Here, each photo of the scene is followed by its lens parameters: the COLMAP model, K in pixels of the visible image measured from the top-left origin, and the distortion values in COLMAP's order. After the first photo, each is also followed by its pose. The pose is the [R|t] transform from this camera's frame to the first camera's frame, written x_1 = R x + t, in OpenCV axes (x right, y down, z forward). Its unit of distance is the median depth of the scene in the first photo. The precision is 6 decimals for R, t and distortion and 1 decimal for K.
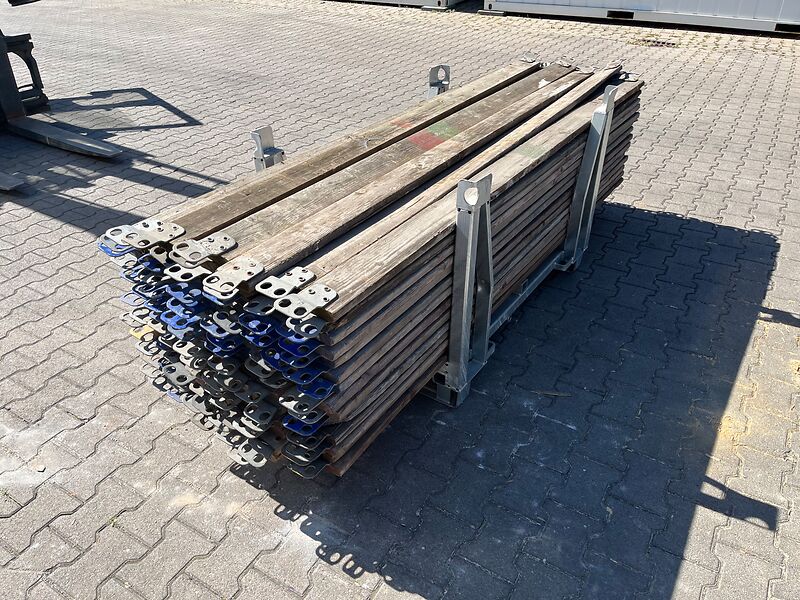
lens RADIAL K [[607.6, 0, 391.6], [0, 607.6, 300.1], [0, 0, 1]] dist [0.078185, -0.106485]
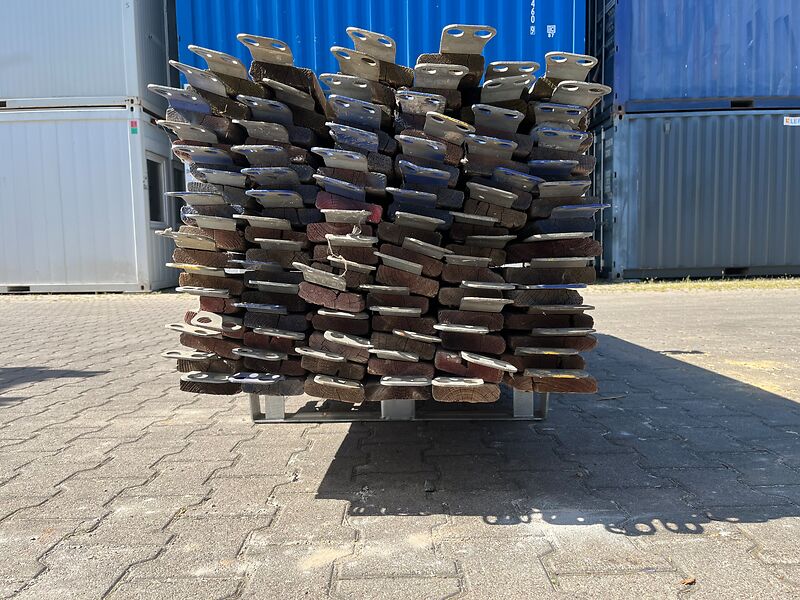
lens RADIAL K [[607.6, 0, 391.6], [0, 607.6, 300.1], [0, 0, 1]] dist [0.078185, -0.106485]
pose [[0.852578, -0.035527, 0.521391, -0.377214], [0.290487, 0.861577, -0.416297, 0.257840], [-0.434428, 0.506383, 0.744881, 0.352675]]
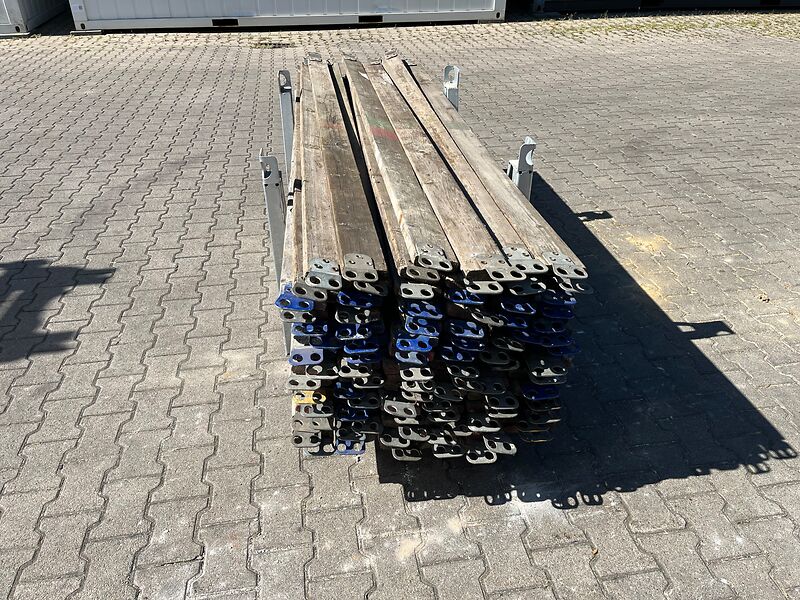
lens RADIAL K [[607.6, 0, 391.6], [0, 607.6, 300.1], [0, 0, 1]] dist [0.078185, -0.106485]
pose [[0.758408, -0.337343, 0.557690, -0.515636], [0.347970, 0.933060, 0.091194, -0.075548], [-0.551121, 0.124897, 0.825025, 0.152340]]
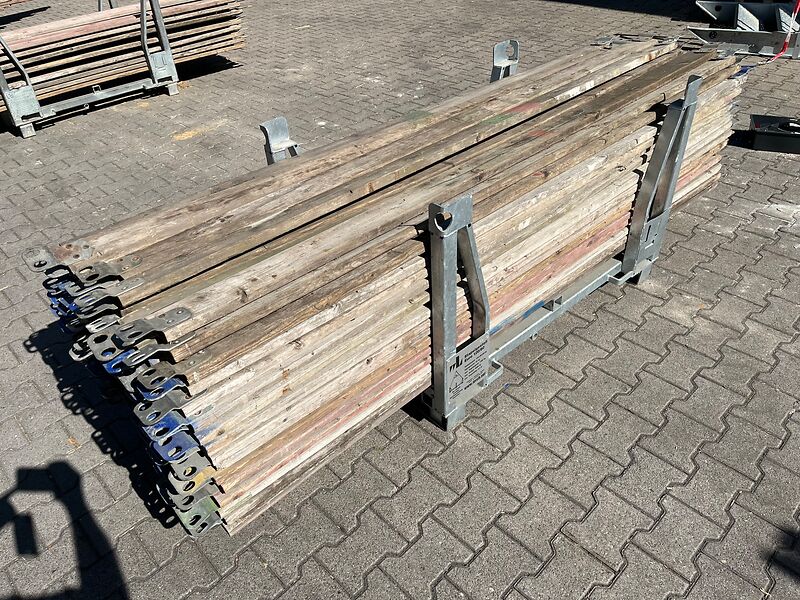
lens RADIAL K [[600.6, 0, 390.3], [0, 600.6, 297.0], [0, 0, 1]] dist [0.082739, -0.105876]
pose [[-0.966522, -0.095561, 0.238126, -0.001160], [0.188701, 0.364121, 0.912035, -0.923230], [-0.173862, 0.926436, -0.333899, 1.405370]]
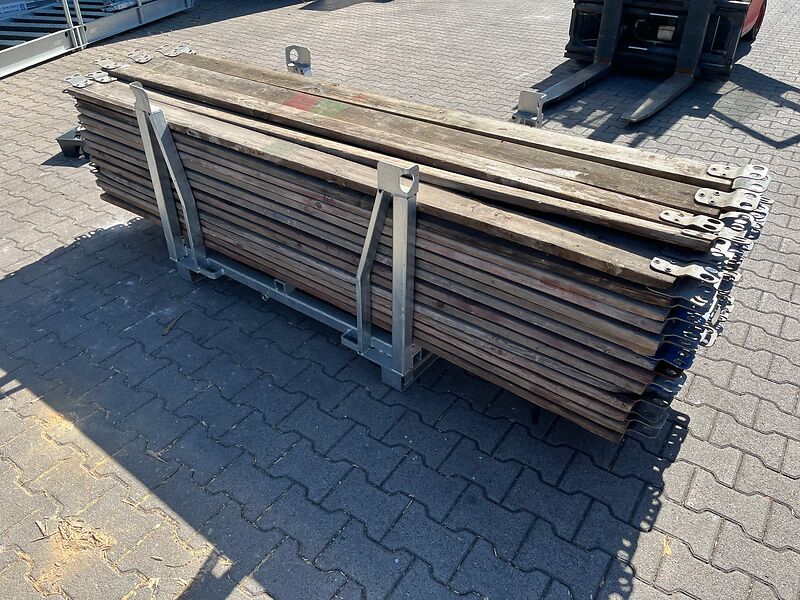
lens RADIAL K [[600.6, 0, 390.3], [0, 600.6, 297.0], [0, 0, 1]] dist [0.082739, -0.105876]
pose [[-0.052650, 0.573260, -0.817680, 0.942361], [-0.536633, 0.674300, 0.507292, -0.554709], [0.842172, 0.465503, 0.272128, 0.855197]]
